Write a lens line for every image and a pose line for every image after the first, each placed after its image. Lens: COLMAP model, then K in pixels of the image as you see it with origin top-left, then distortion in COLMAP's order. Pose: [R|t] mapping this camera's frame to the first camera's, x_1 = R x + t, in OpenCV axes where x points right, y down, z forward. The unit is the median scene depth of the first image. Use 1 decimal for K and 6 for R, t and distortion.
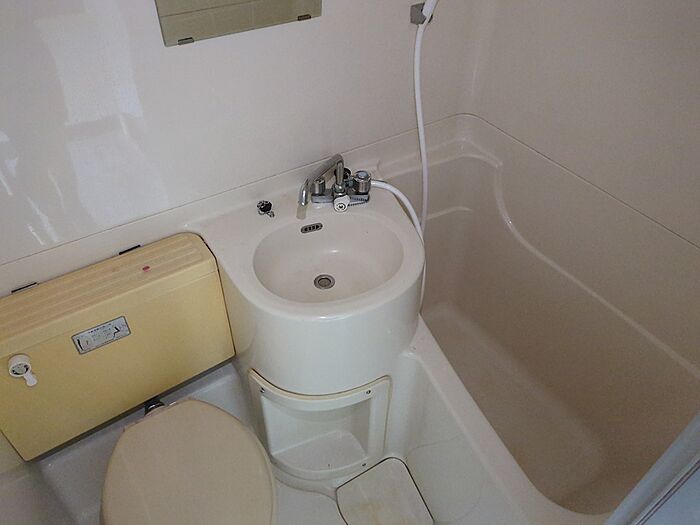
lens RADIAL K [[531.7, 0, 350.0], [0, 531.7, 262.5], [0, 0, 1]] dist [0.029110, 0.001621]
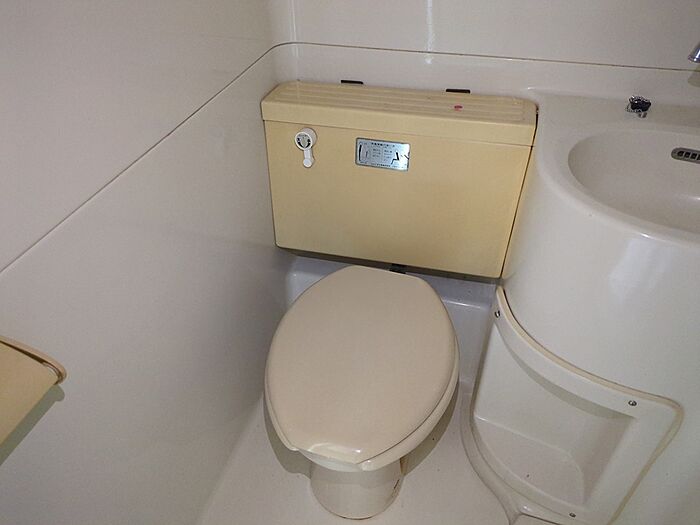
lens RADIAL K [[531.7, 0, 350.0], [0, 531.7, 262.5], [0, 0, 1]] dist [0.029110, 0.001621]
pose [[0.650039, 0.461176, -0.603959, 0.121268], [-0.500960, 0.857696, 0.115745, 0.188459], [0.571392, 0.227321, 0.788566, 0.251877]]
